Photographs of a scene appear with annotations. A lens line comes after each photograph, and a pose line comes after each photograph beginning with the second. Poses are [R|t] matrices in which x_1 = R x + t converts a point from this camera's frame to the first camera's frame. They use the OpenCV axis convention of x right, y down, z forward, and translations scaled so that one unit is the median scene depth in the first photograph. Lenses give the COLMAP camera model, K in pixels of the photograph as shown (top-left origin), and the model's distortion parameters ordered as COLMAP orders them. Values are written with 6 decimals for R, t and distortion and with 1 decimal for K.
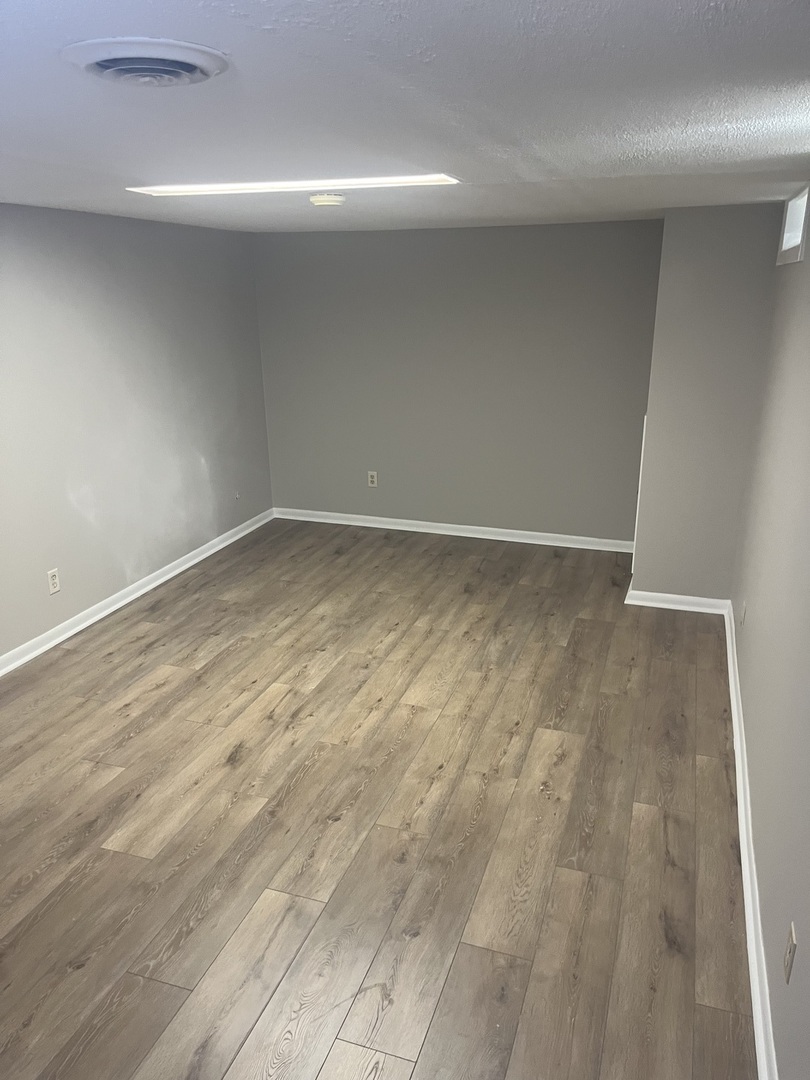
lens RADIAL K [[815.4, 0, 400.7], [0, 815.4, 541.6], [0, 0, 1]] dist [0.070355, -0.095670]
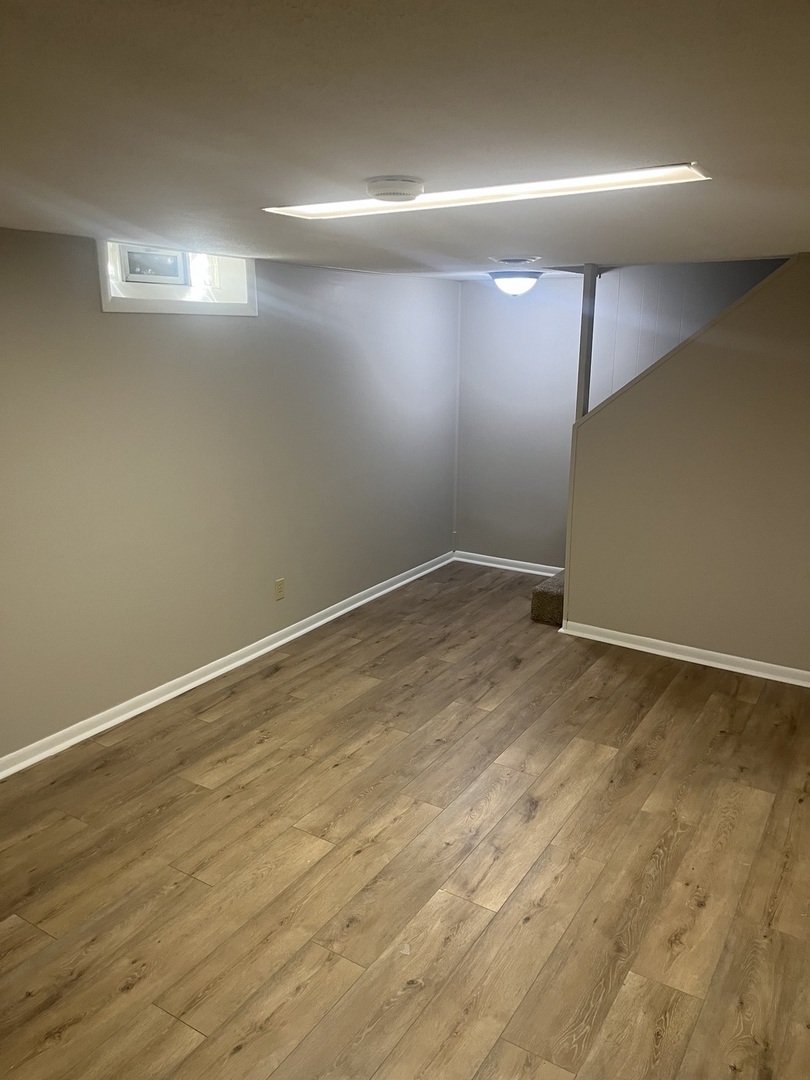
lens RADIAL K [[815.4, 0, 400.7], [0, 815.4, 541.6], [0, 0, 1]] dist [0.070355, -0.095670]
pose [[-0.974540, -0.052913, 0.217880, -0.229114], [0.068595, 0.854799, 0.514406, -0.475932], [-0.213462, 0.516255, -0.829406, 1.554845]]
